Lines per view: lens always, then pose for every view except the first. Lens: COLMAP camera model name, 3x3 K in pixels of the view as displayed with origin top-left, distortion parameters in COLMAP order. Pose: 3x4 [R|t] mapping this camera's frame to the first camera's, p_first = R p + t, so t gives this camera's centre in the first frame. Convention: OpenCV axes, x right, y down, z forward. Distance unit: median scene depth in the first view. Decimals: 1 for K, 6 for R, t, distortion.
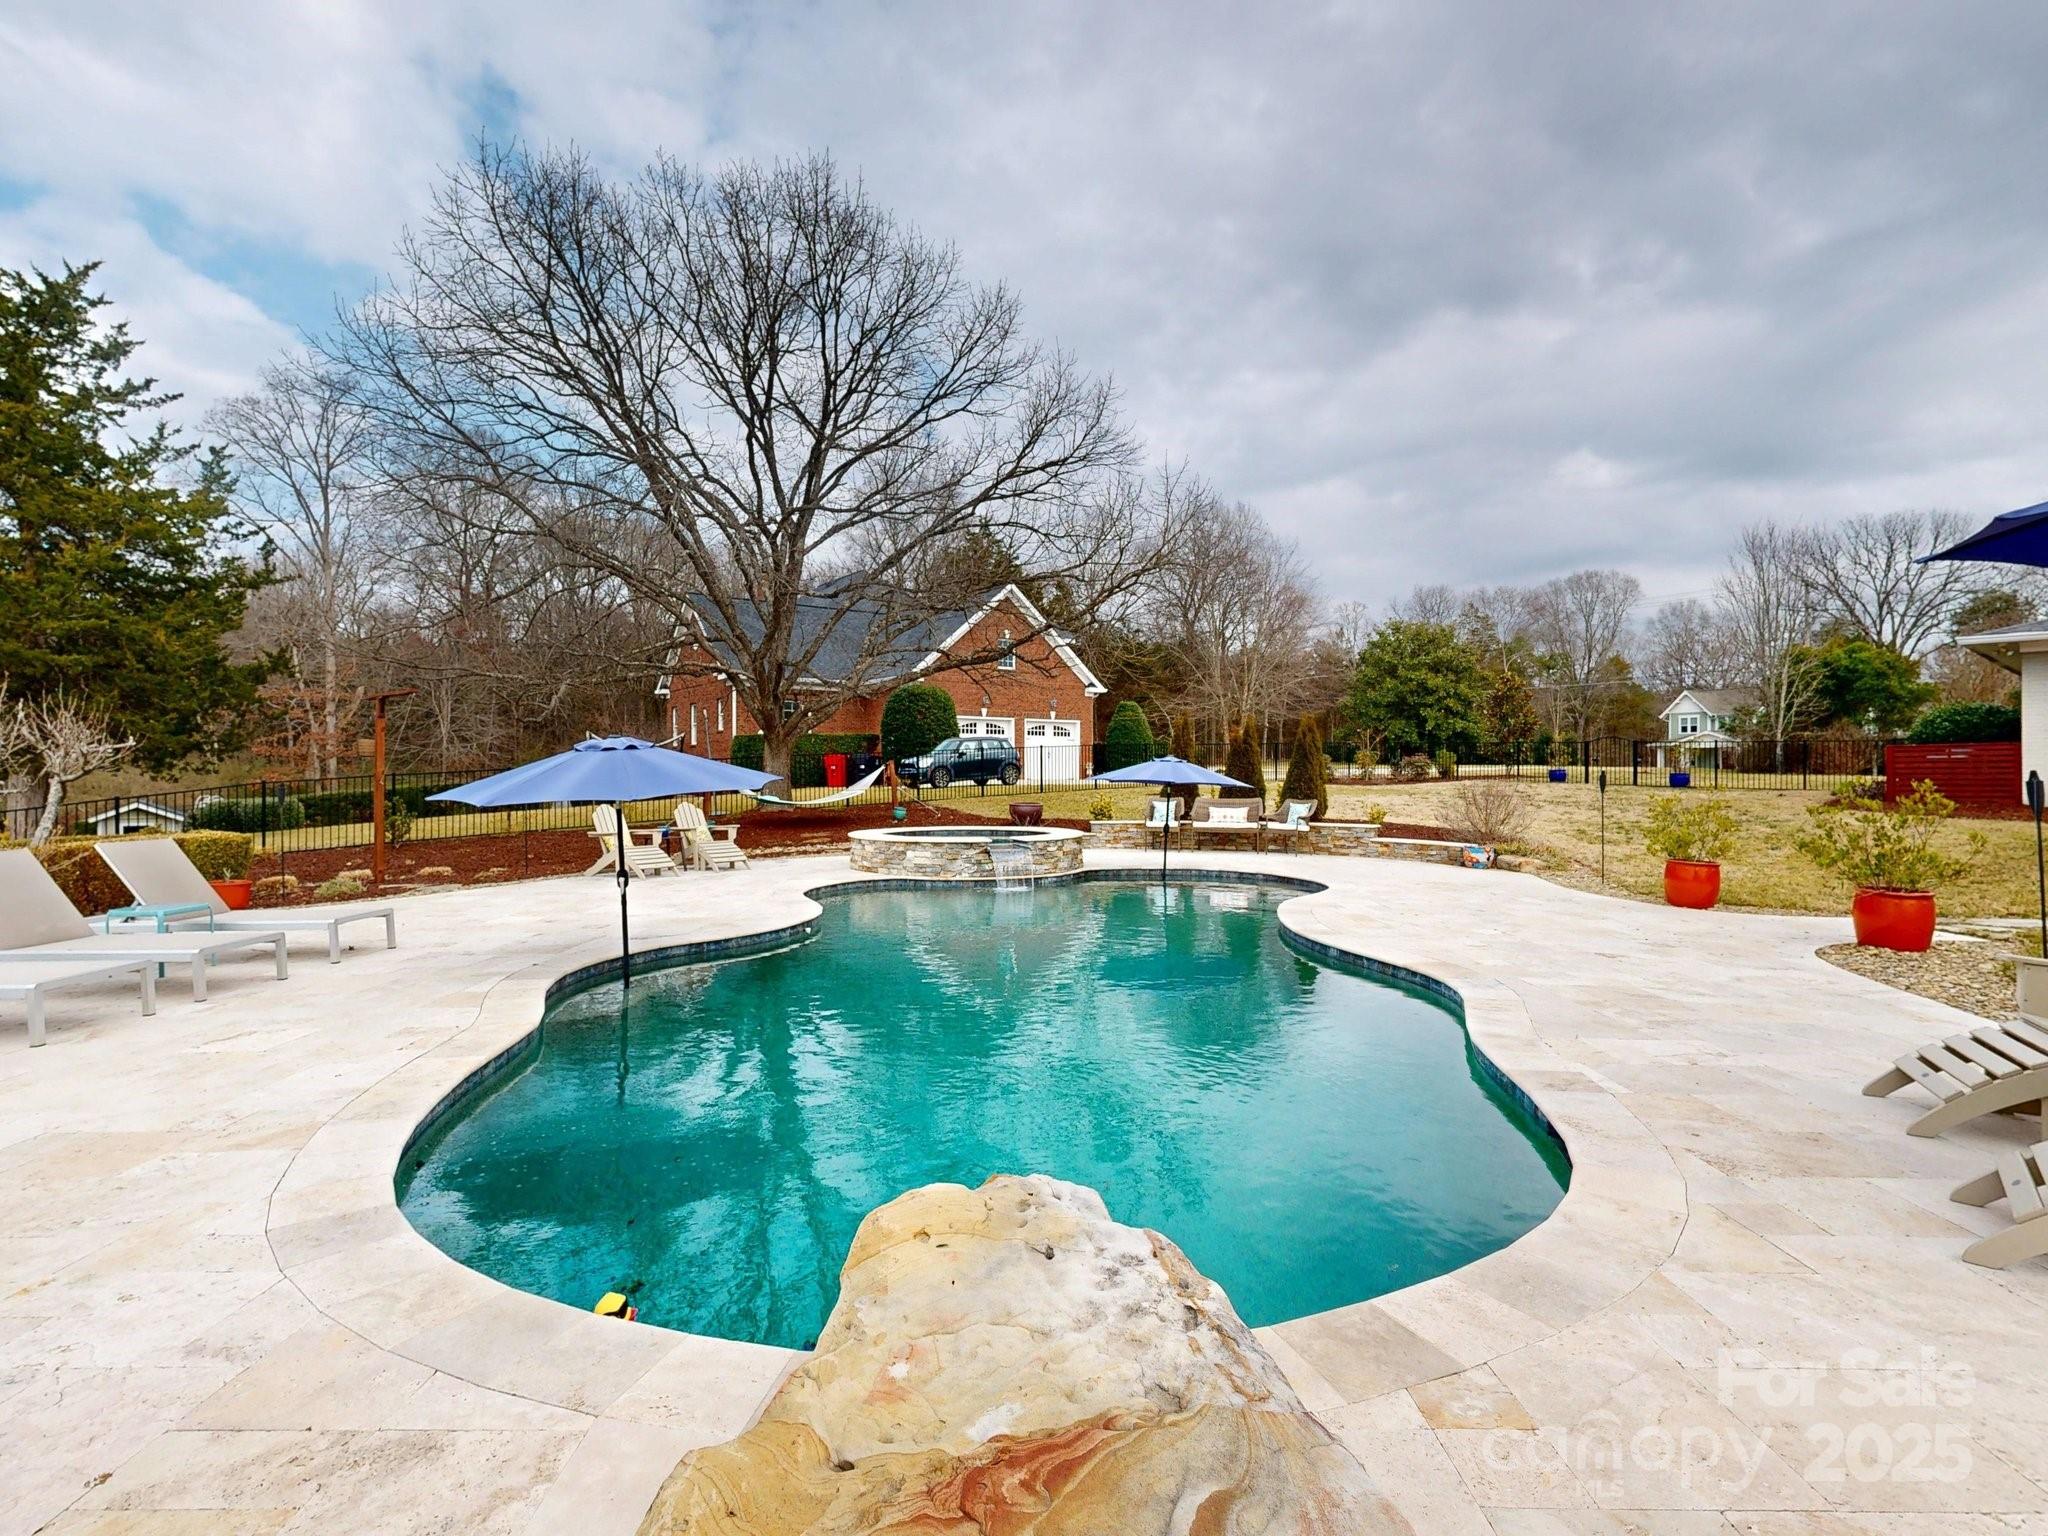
lens RADIAL K [[1008.8, 0, 1020.1], [0, 1008.8, 766.2], [0, 0, 1]] dist [-0.002015, -0.000217]
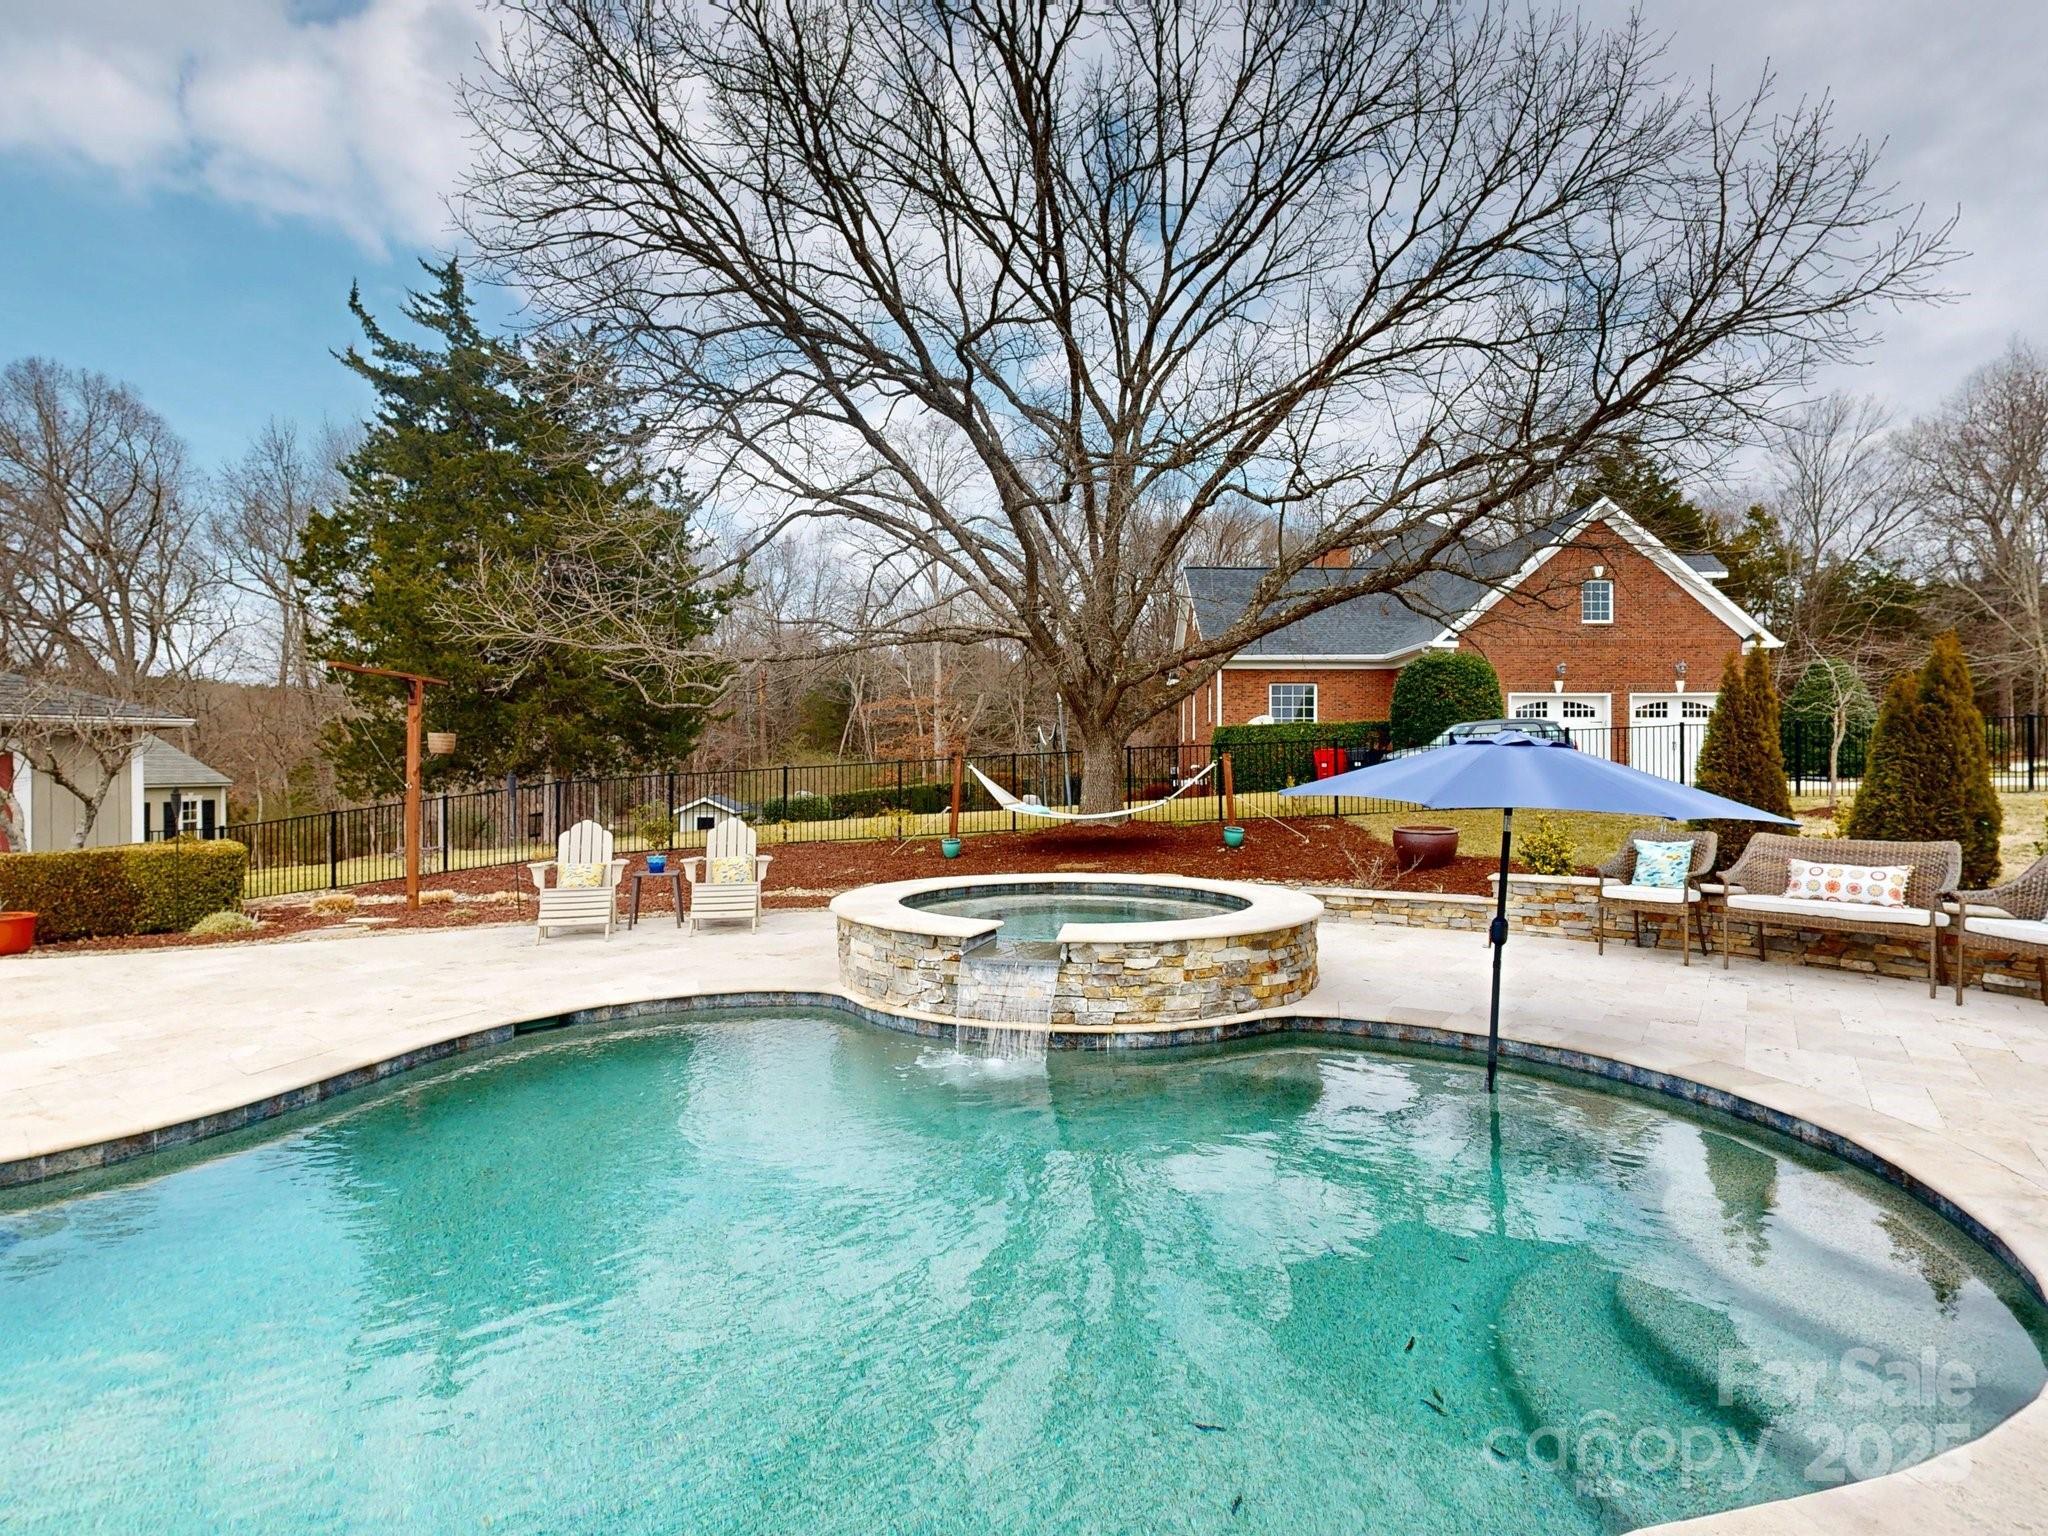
lens RADIAL K [[1008.8, 0, 1026.9], [0, 1008.8, 770.2], [0, 0, 1]] dist [-0.002015, -0.000217]
pose [[0.810804, 0.000417, -0.585317, 0.174646], [0.002763, 0.999986, 0.004541, 0.002172], [0.585311, -0.005299, 0.810792, 0.489651]]
